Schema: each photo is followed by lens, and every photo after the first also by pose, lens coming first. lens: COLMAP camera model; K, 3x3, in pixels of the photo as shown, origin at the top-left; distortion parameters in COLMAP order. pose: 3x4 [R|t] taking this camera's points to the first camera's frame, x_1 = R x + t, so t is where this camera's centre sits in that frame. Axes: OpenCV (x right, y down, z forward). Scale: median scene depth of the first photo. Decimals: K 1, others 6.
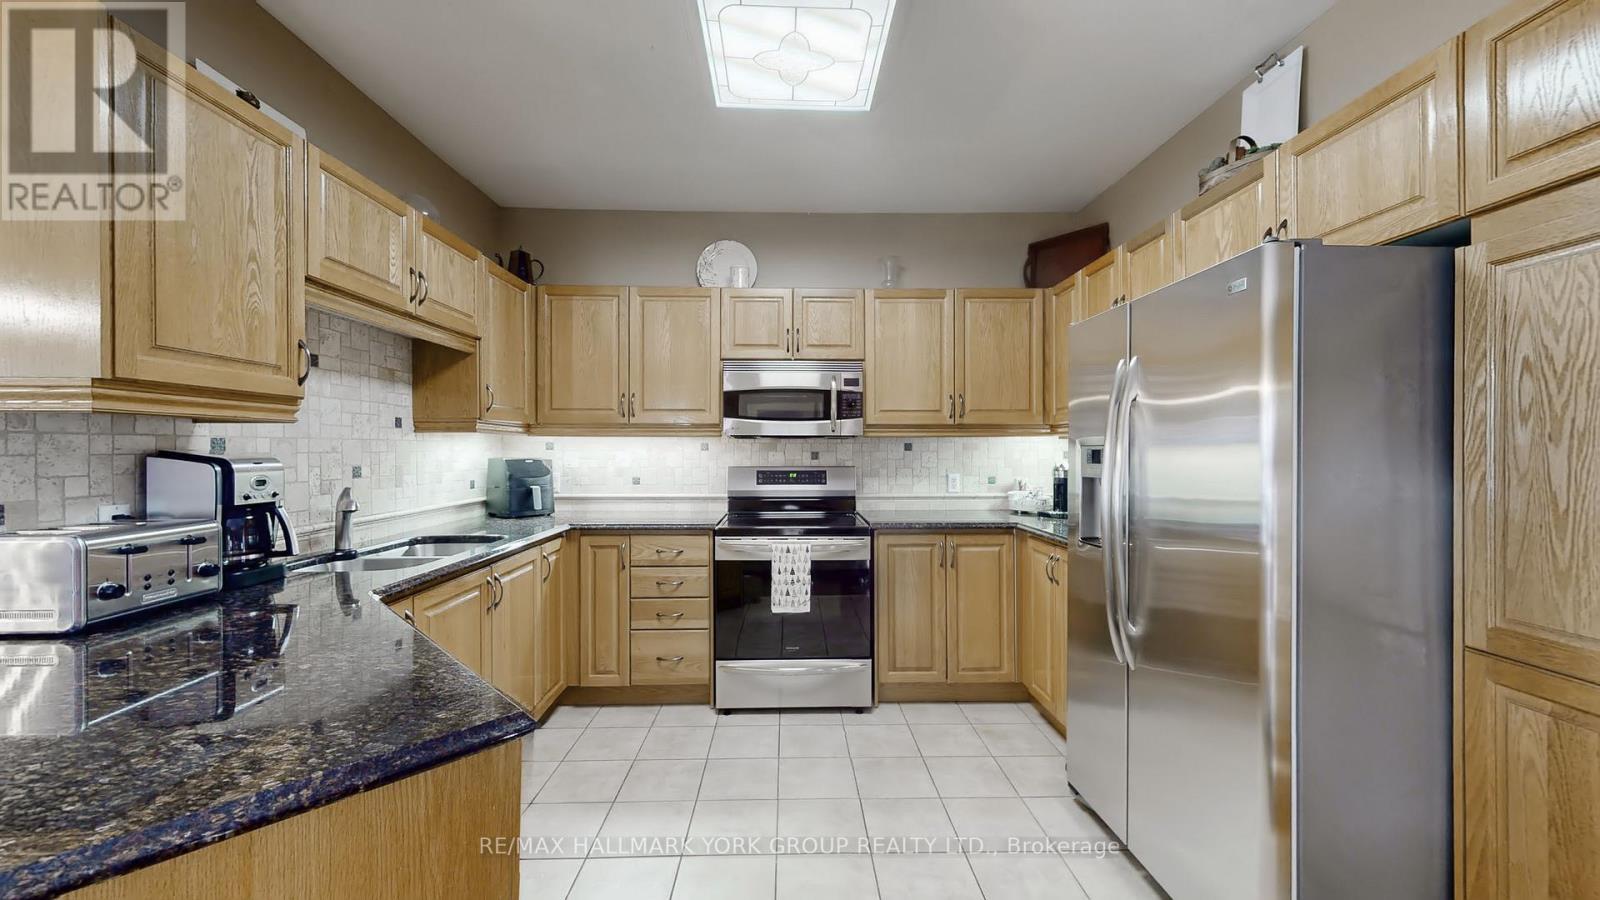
lens RADIAL K [[603.7, 0, 796.8], [0, 603.7, 449.3], [0, 0, 1]] dist [0.003874, 0.000008]
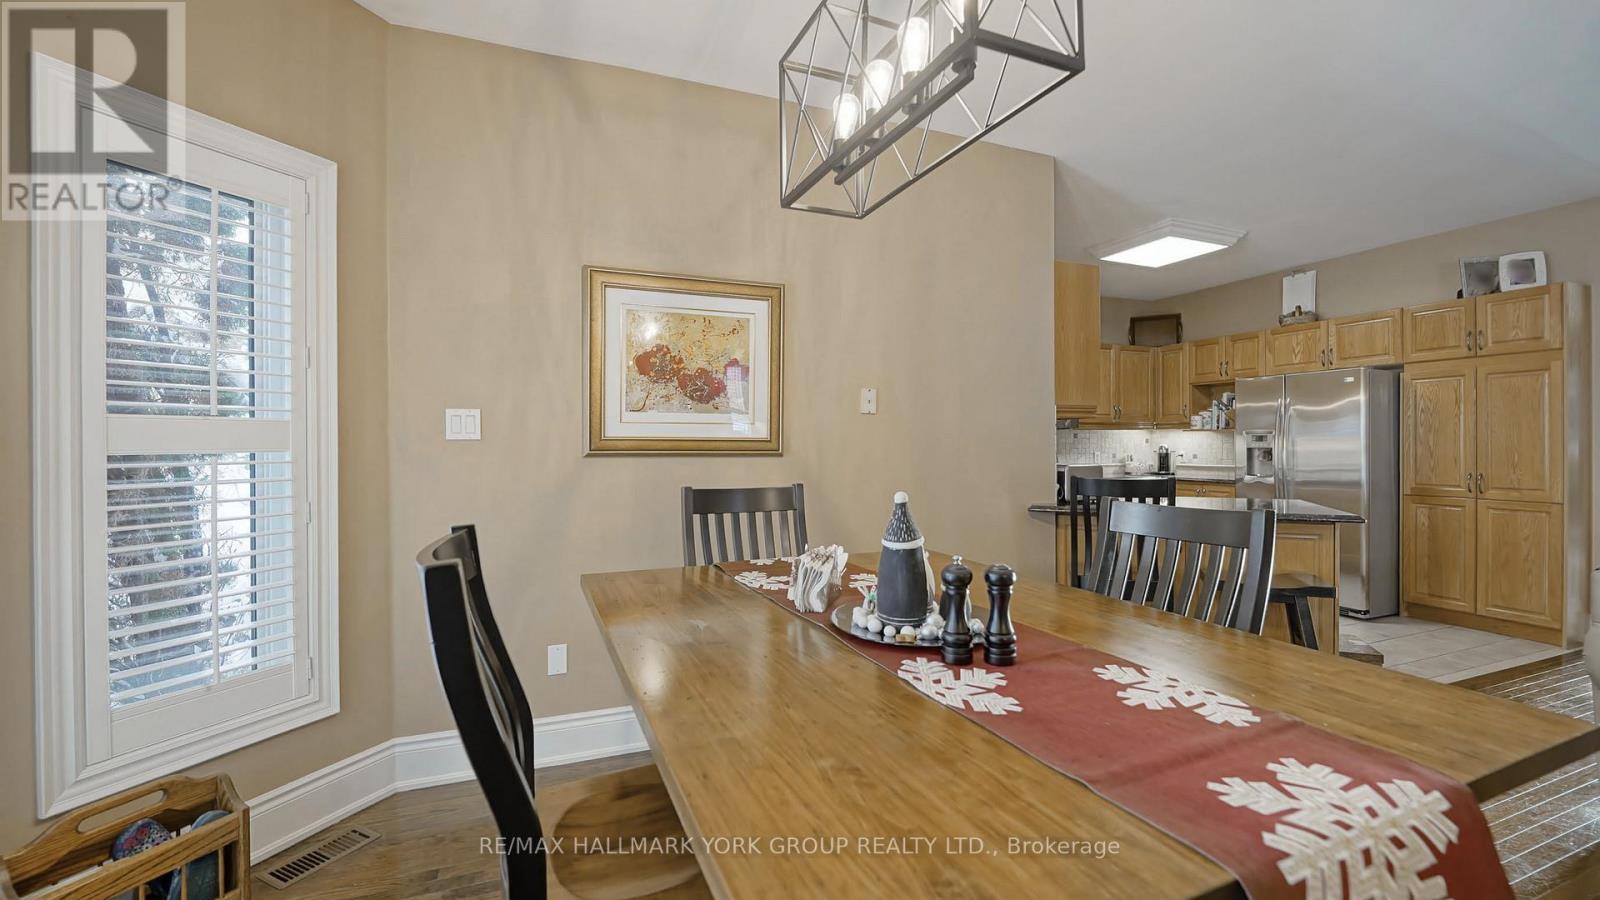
lens RADIAL K [[658.3, 0, 816.6], [0, 658.3, 449.3], [0, 0, 1]] dist [0.002714, -0.001646]
pose [[0.930865, -0.006462, 0.365306, -1.375538], [0.003709, 0.999959, 0.008237, 0.016838], [-0.365344, -0.006313, 0.930851, -0.504091]]
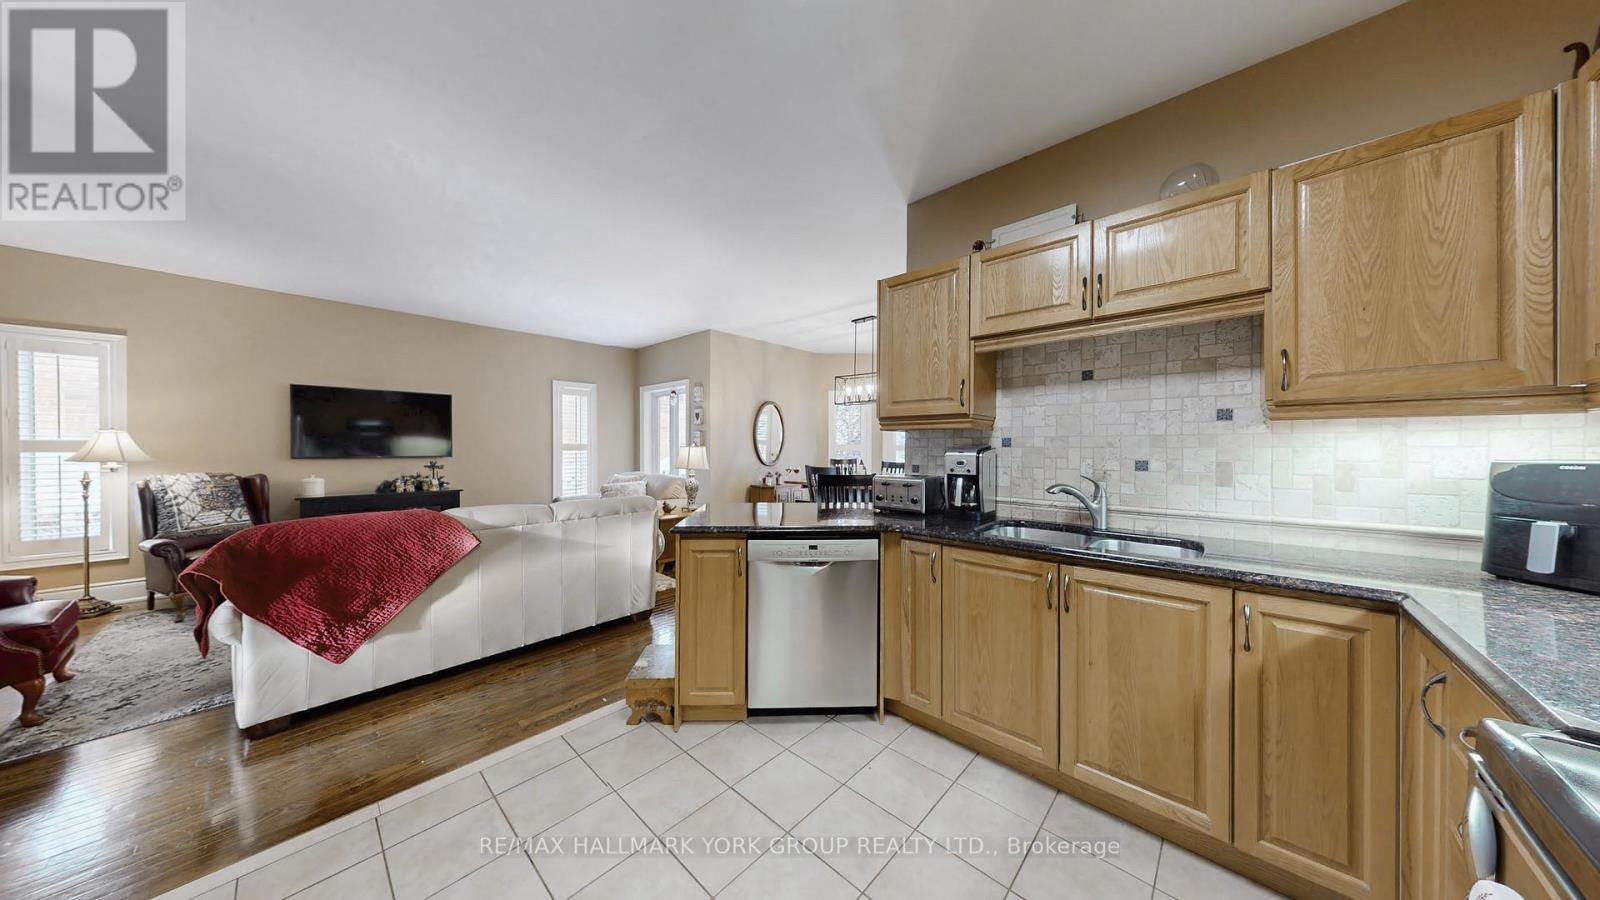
lens RADIAL K [[464.7, 0, 808.5], [0, 464.7, 456.5], [0, 0, 1]] dist [0.001660, -0.000119]
pose [[-0.684839, 0.007941, -0.728651, 0.229369], [-0.003151, 0.999899, 0.013859, 0.009205], [0.728687, 0.011787, -0.684745, 0.881223]]
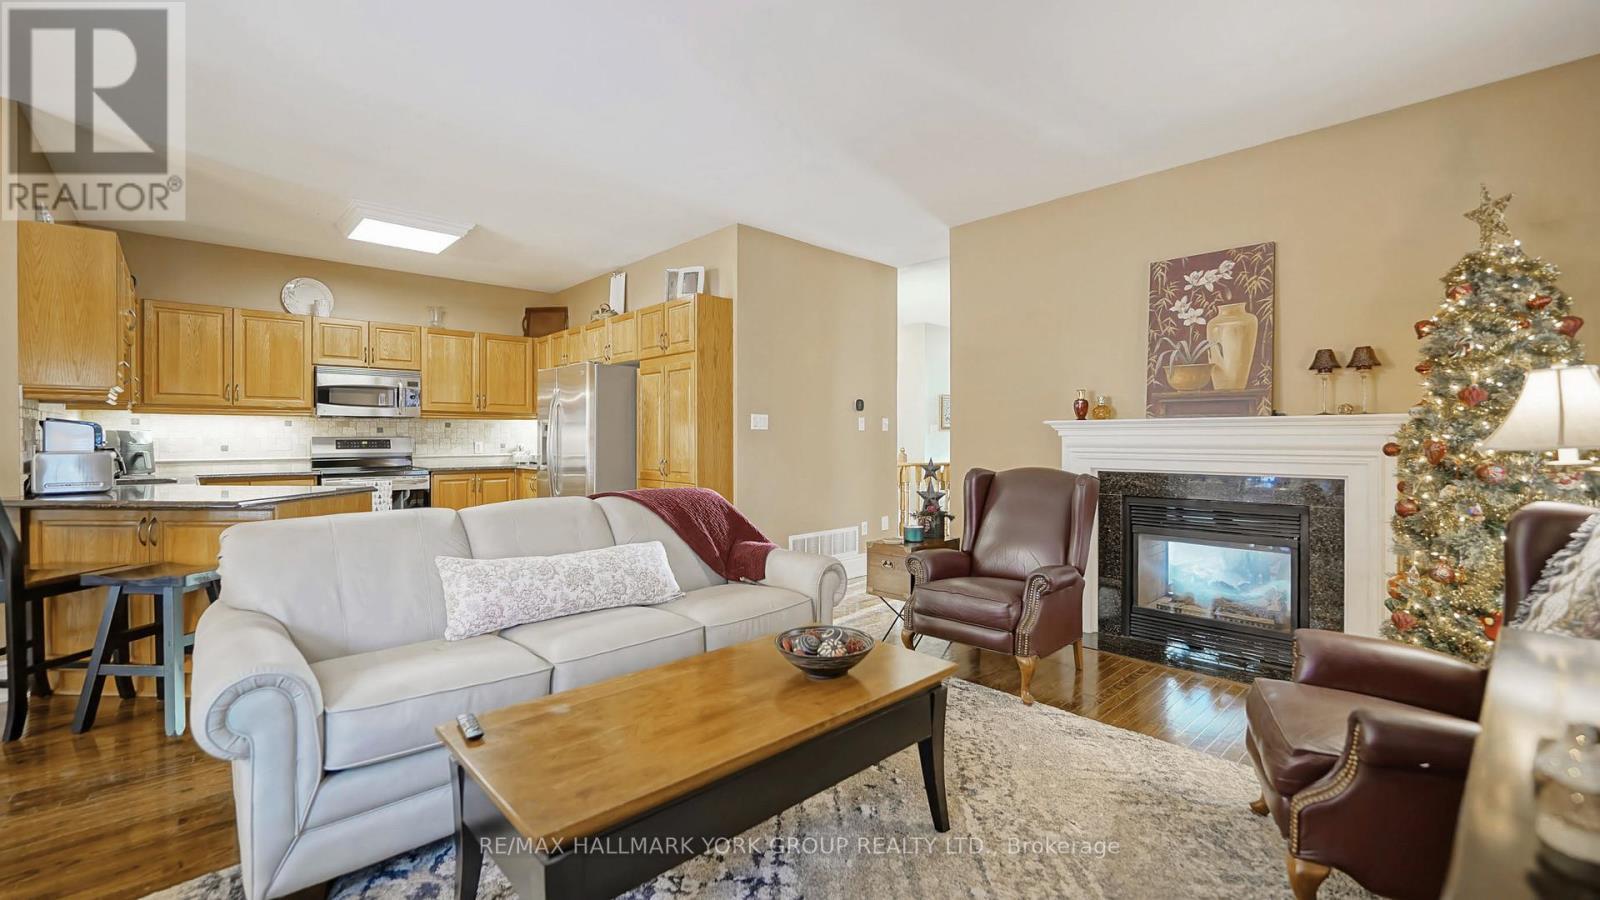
lens RADIAL K [[658.3, 0, 796.5], [0, 658.3, 440.4], [0, 0, 1]] dist [0.002714, -0.001646]
pose [[0.747864, -0.002881, 0.663845, -0.345285], [-0.000828, 0.999986, 0.005272, 0.032189], [-0.663851, -0.004492, 0.747851, -1.114858]]
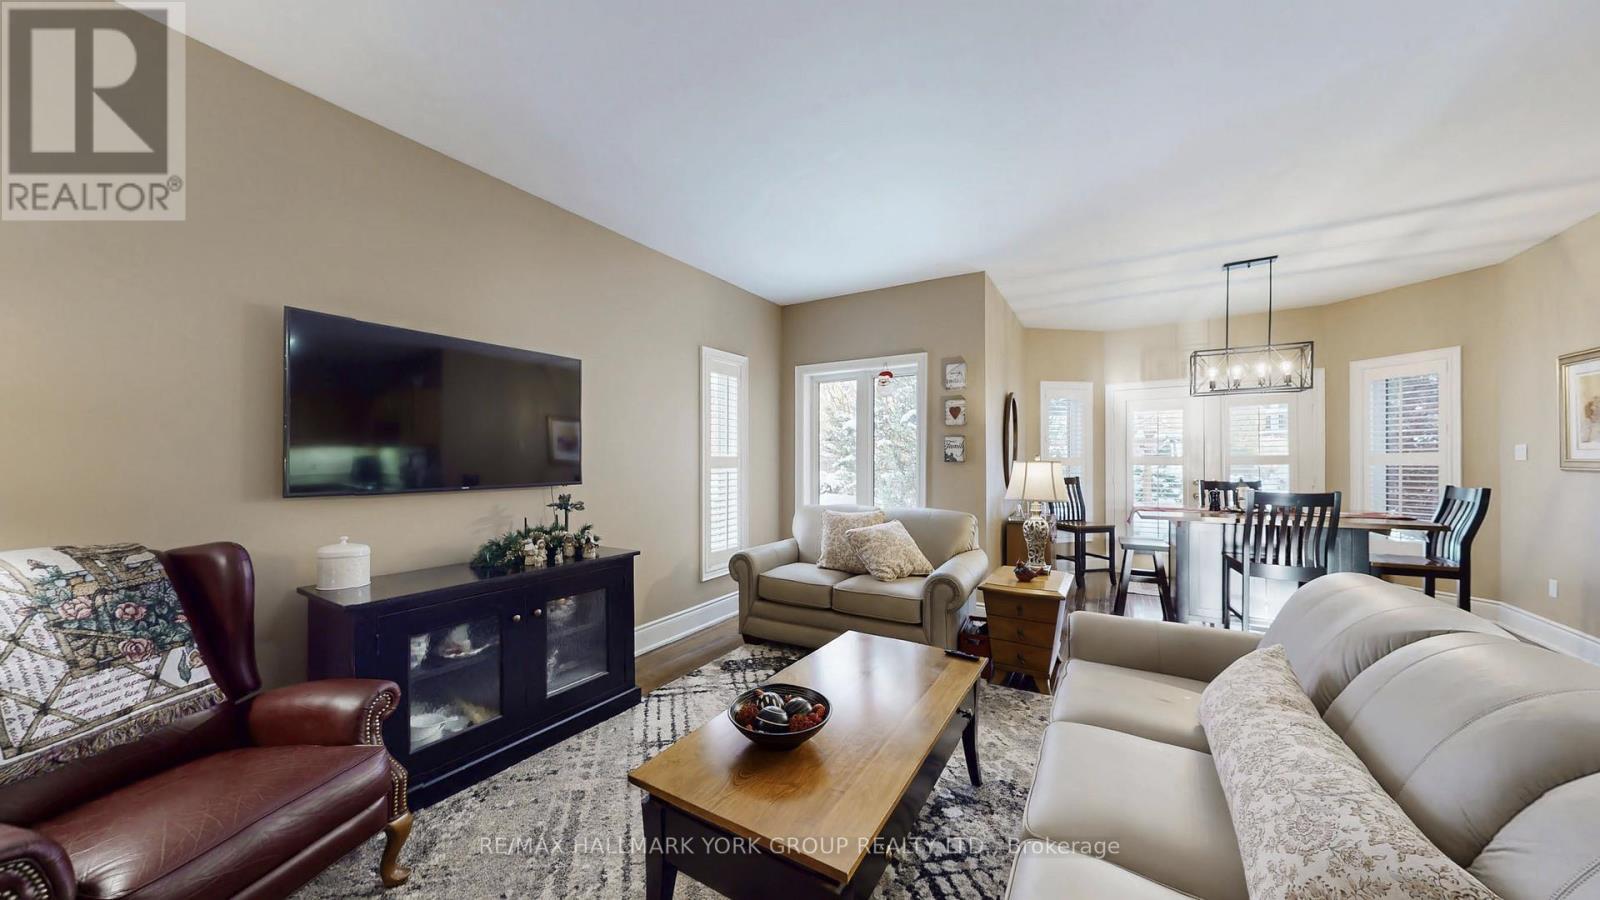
lens RADIAL K [[518.9, 0, 798.4], [0, 518.9, 469.9], [0, 0, 1]] dist [0.001833, 0.000005]
pose [[-0.536532, 0.010427, -0.843816, 0.468801], [0.004870, 0.999945, 0.009260, 0.005761], [0.843866, 0.000859, -0.536553, -0.396385]]
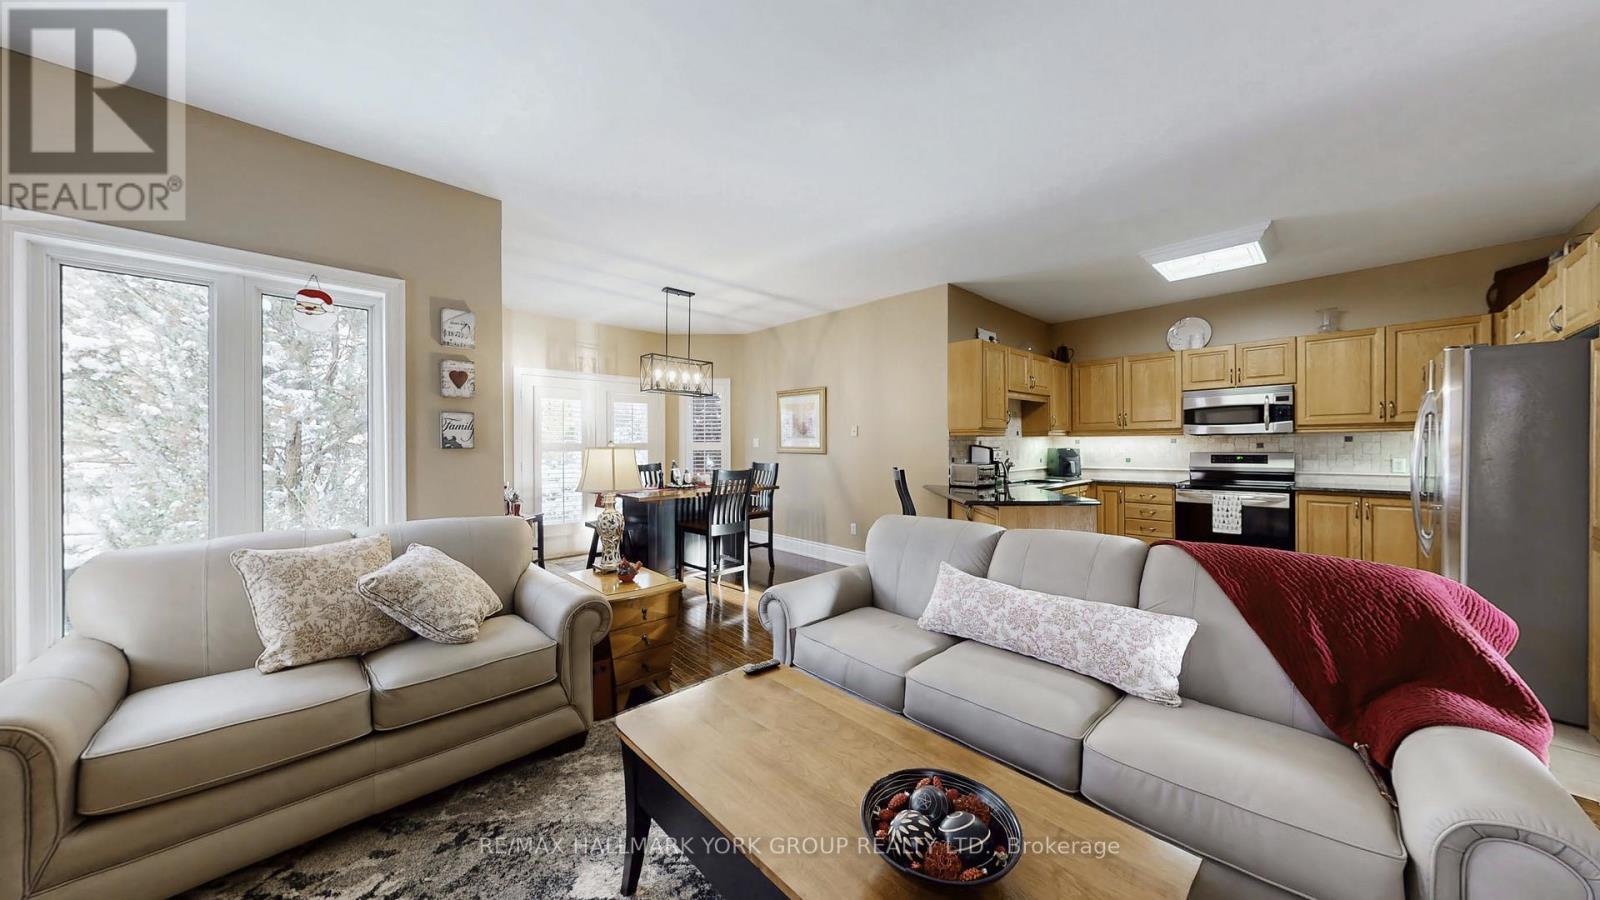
lens RADIAL K [[518.9, 0, 802.0], [0, 518.9, 451.4], [0, 0, 1]] dist [0.001833, 0.000005]
pose [[0.679568, 0.000451, -0.733613, 0.256192], [0.009622, 0.999908, 0.009528, 0.001245], [0.733550, -0.013533, 0.679501, -0.933497]]
